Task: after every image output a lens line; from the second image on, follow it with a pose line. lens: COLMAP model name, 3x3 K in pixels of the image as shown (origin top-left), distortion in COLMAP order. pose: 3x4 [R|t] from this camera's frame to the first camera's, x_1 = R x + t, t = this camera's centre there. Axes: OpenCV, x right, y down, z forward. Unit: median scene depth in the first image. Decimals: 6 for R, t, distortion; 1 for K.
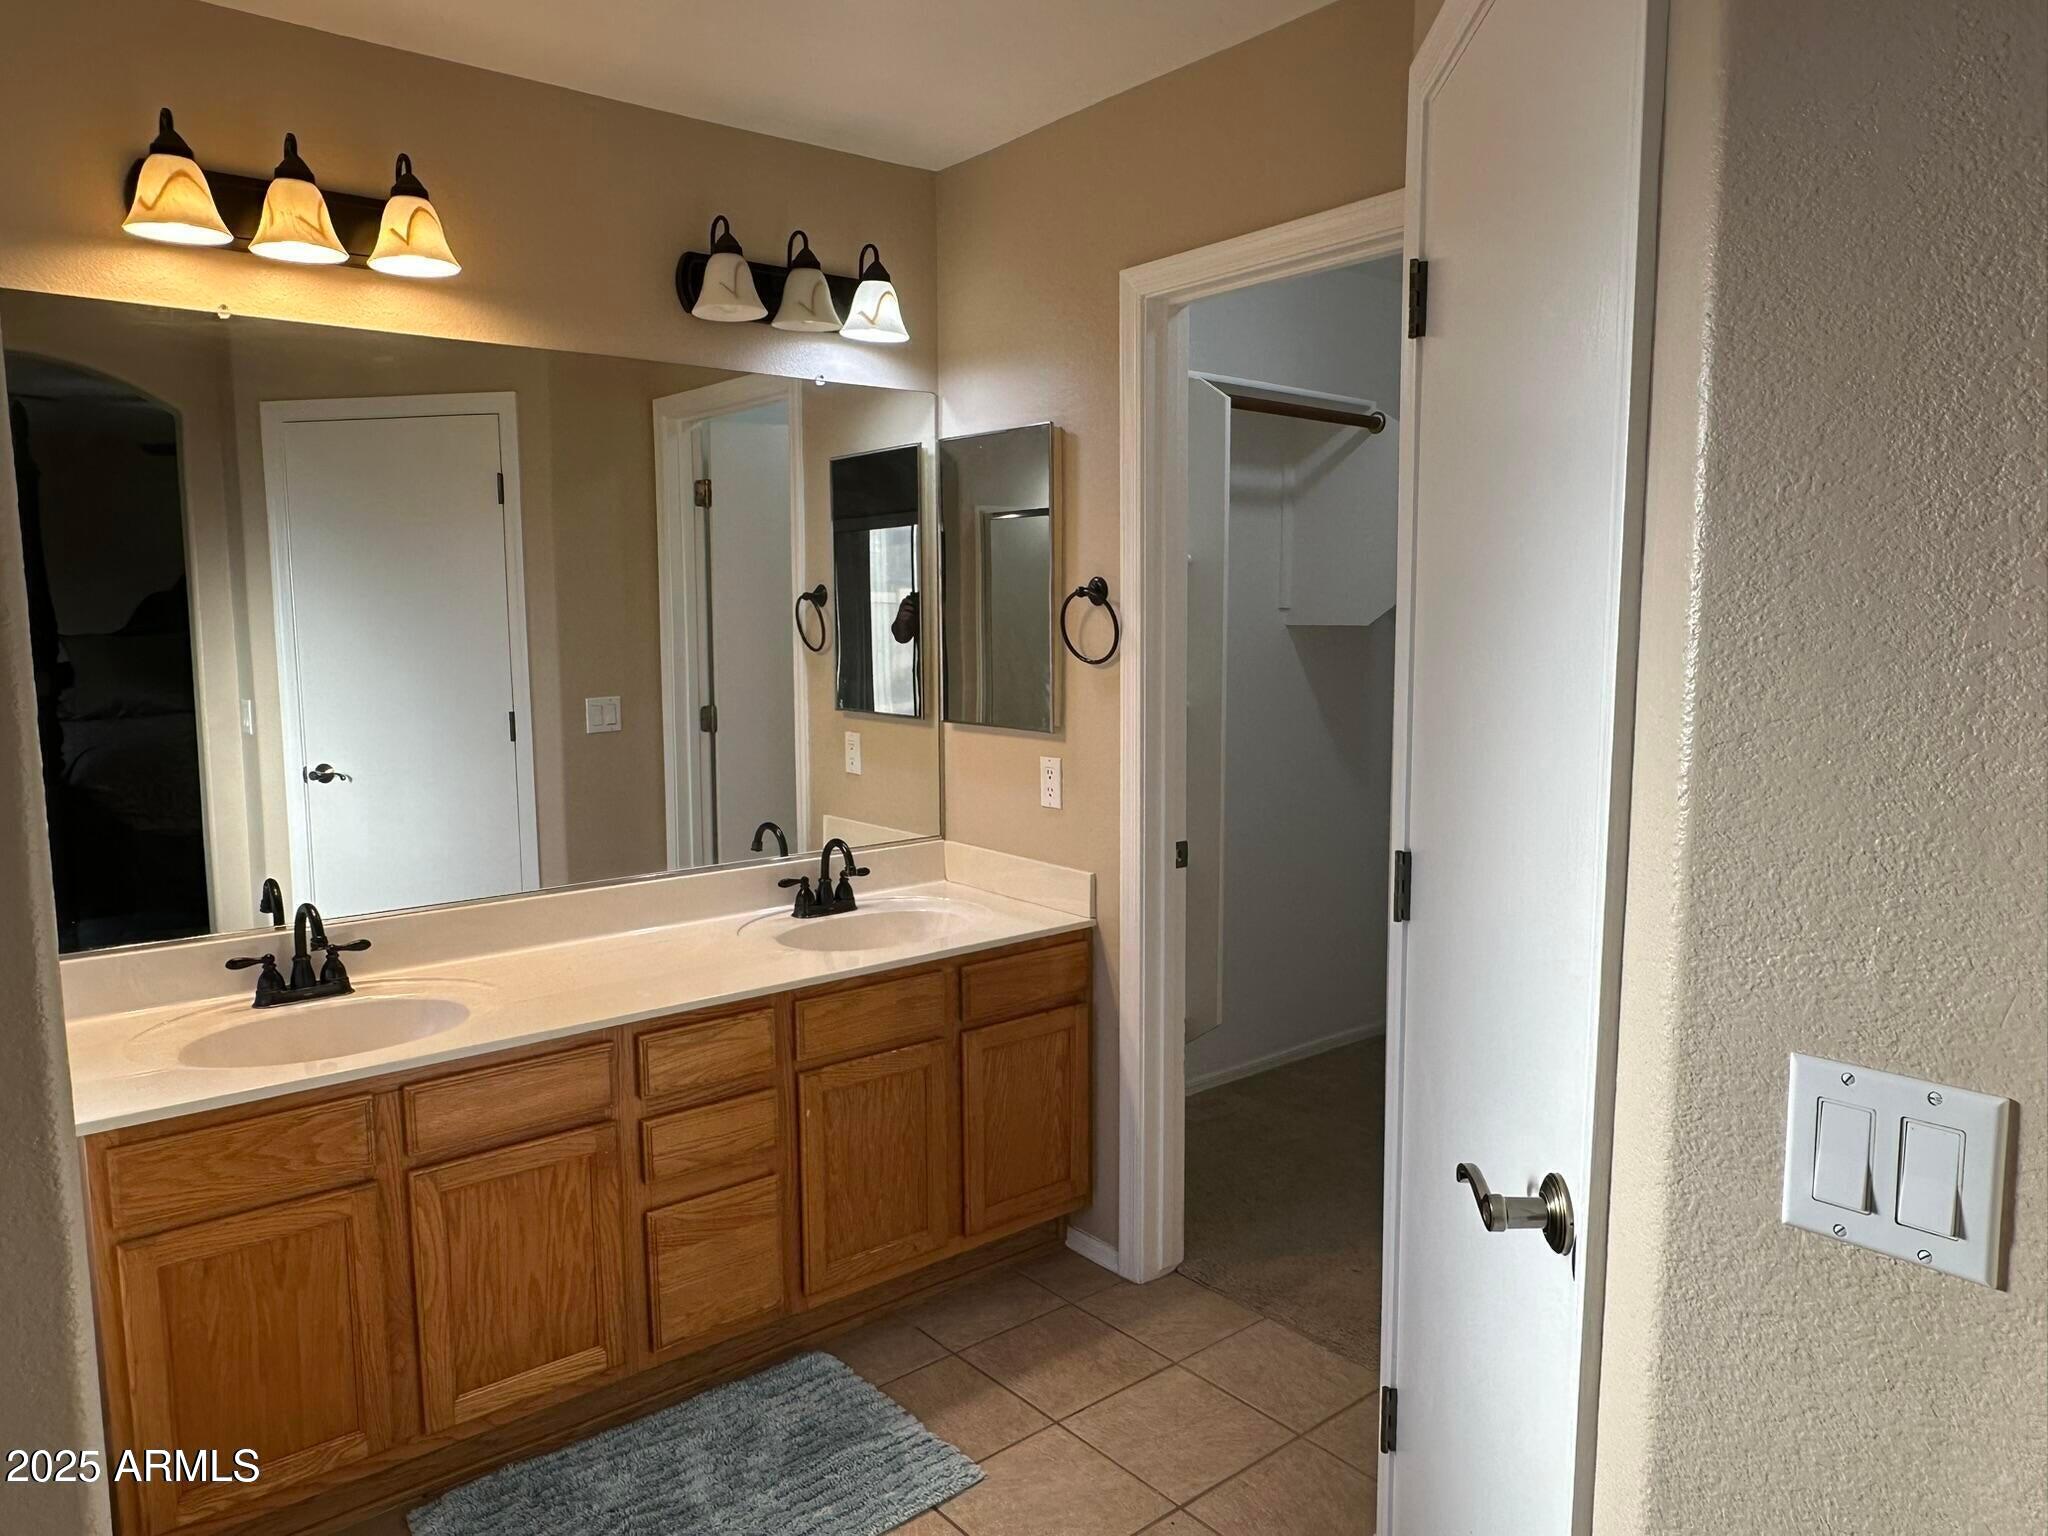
lens RADIAL K [[1350.8, 0, 1019.0], [0, 1350.8, 773.9], [0, 0, 1]] dist [-0.022795, 0.010058]
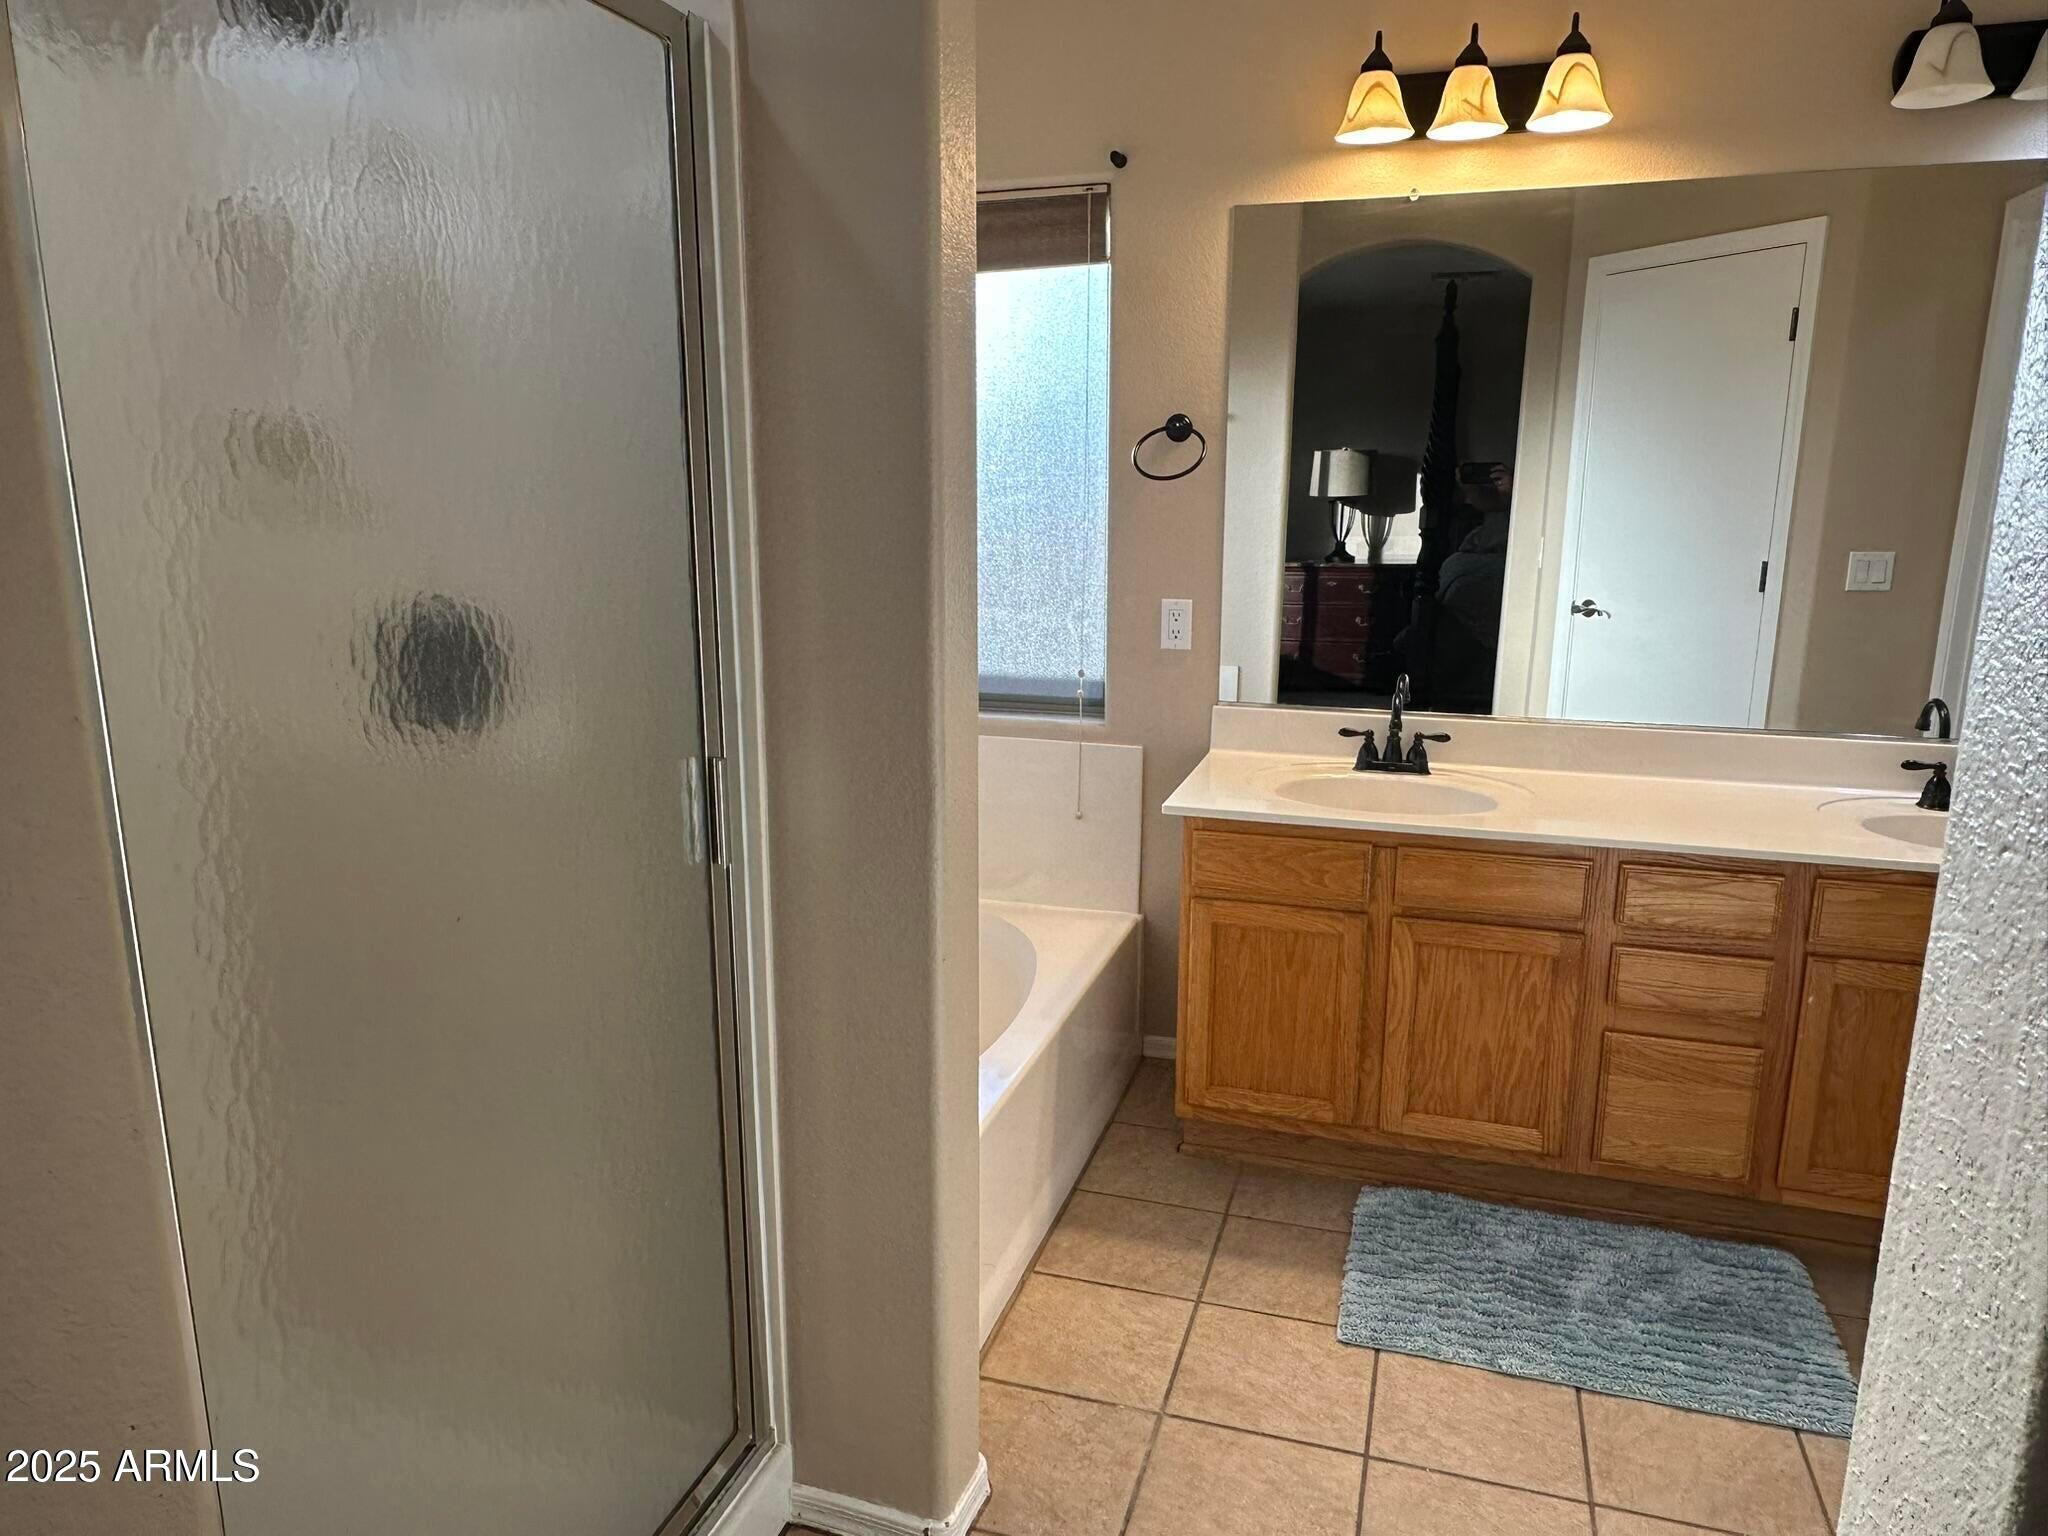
lens RADIAL K [[1350.8, 0, 1007.5], [0, 1350.8, 770.8], [0, 0, 1]] dist [-0.022795, 0.010058]
pose [[0.536074, 0.188854, -0.822775, 0.298098], [-0.102666, 0.982005, 0.158511, 0.008563], [0.837905, -0.000503, 0.545816, 0.038032]]
